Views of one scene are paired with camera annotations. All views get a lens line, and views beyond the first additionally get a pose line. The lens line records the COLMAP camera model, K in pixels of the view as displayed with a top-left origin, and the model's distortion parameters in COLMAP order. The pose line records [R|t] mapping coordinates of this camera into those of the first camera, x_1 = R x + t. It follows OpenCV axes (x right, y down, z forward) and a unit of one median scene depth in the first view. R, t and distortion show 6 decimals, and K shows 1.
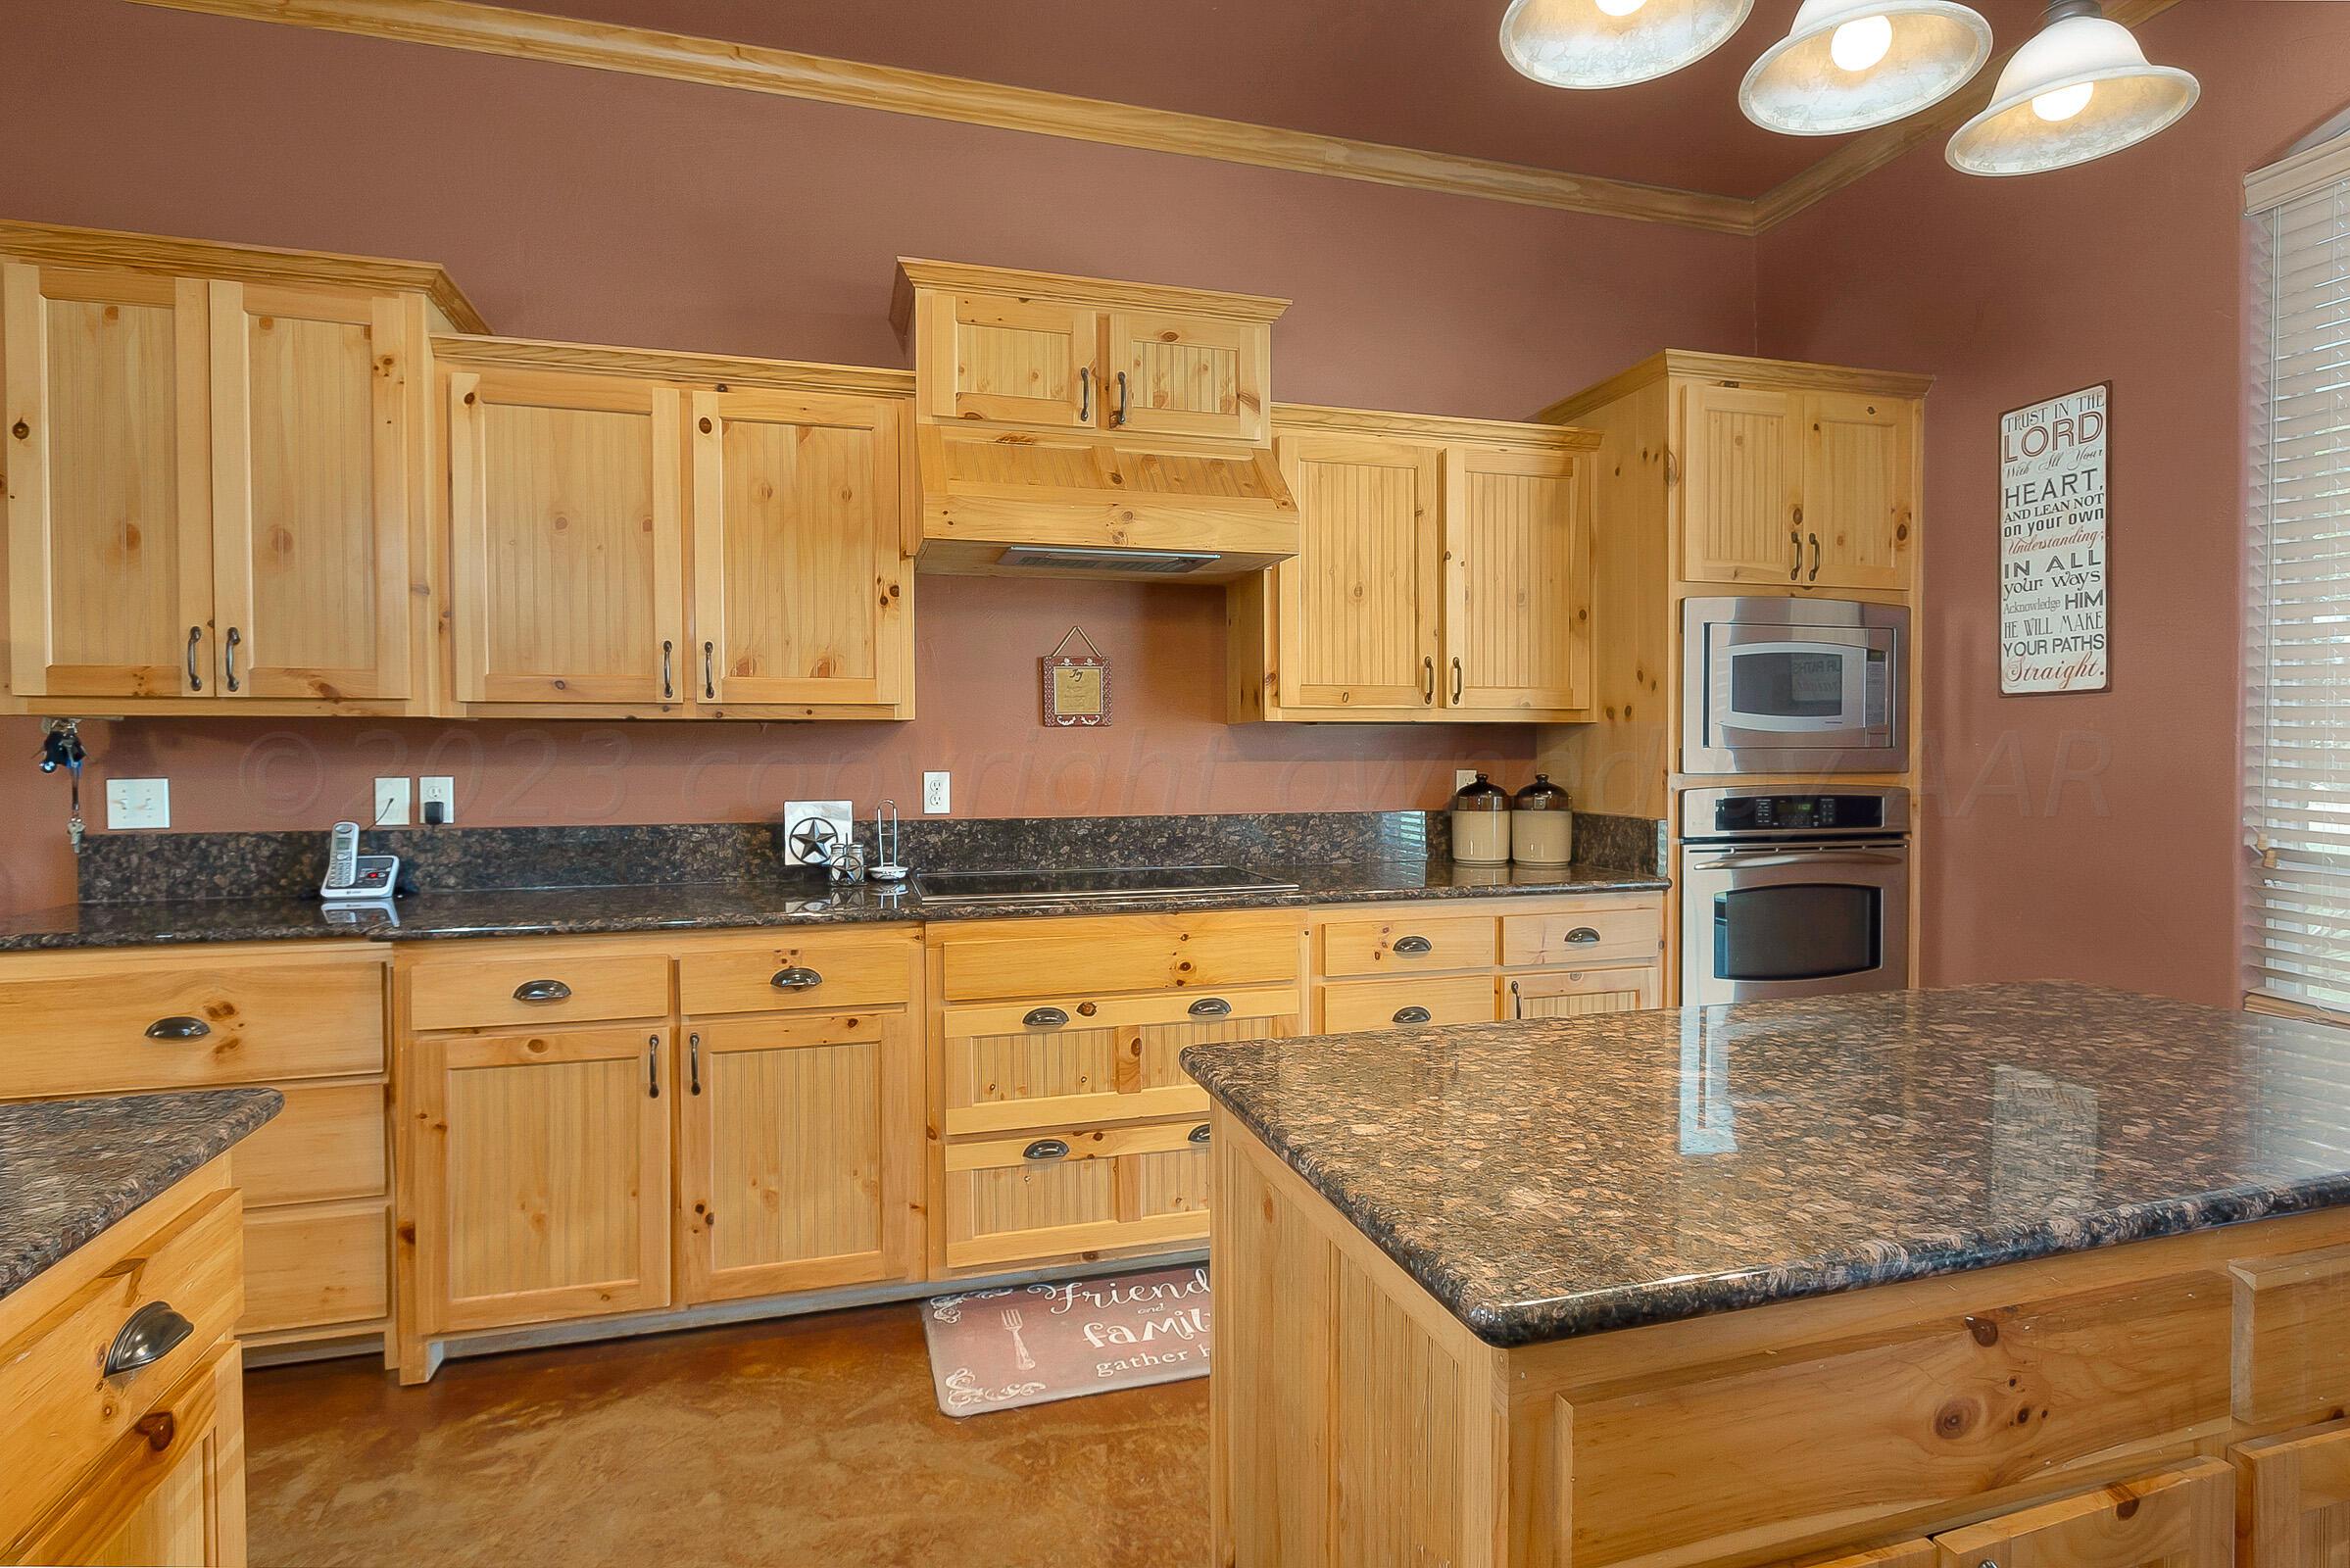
lens RADIAL K [[1160.4, 0, 1188.4], [0, 1160.4, 764.7], [0, 0, 1]] dist [0.002778, -0.000652]
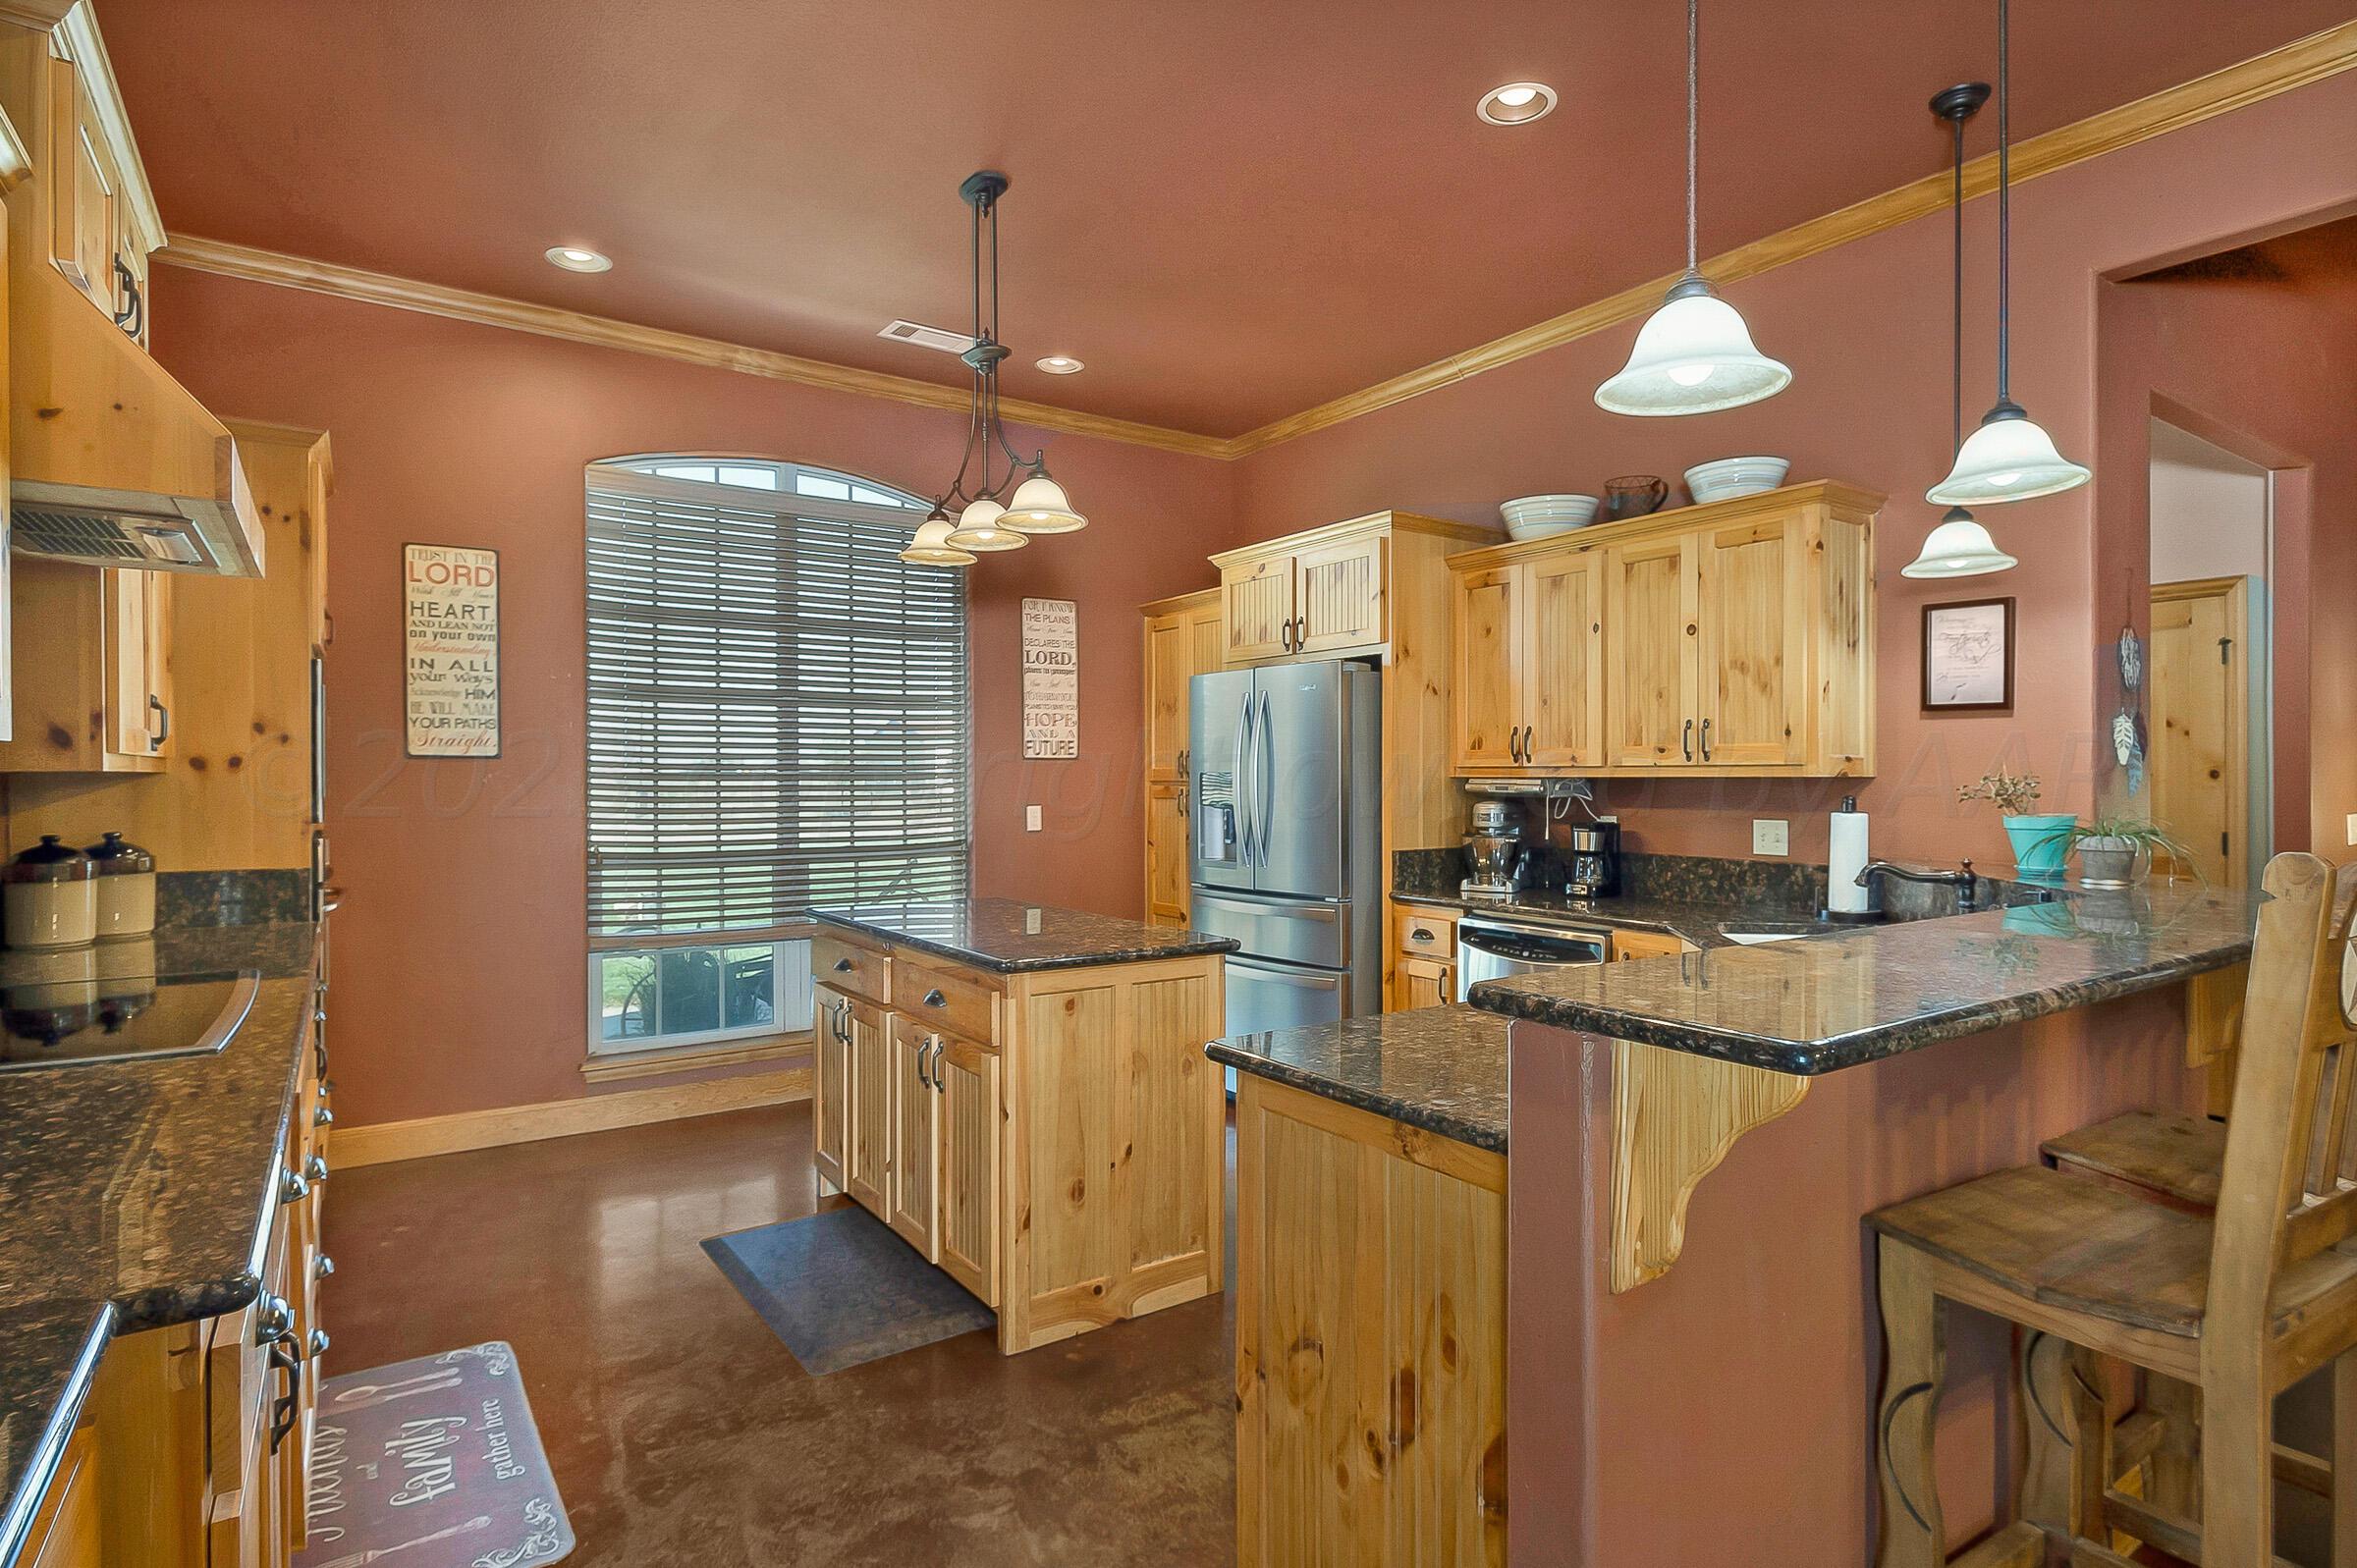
lens RADIAL K [[1163.7, 0, 1179.2], [0, 1163.7, 785.1], [0, 0, 1]] dist [0.002778, -0.000652]
pose [[-0.288565, -0.002526, 0.957457, -0.856837], [0.014971, 0.999862, 0.007149, -0.024303], [-0.957343, 0.016397, -0.288488, 0.568071]]
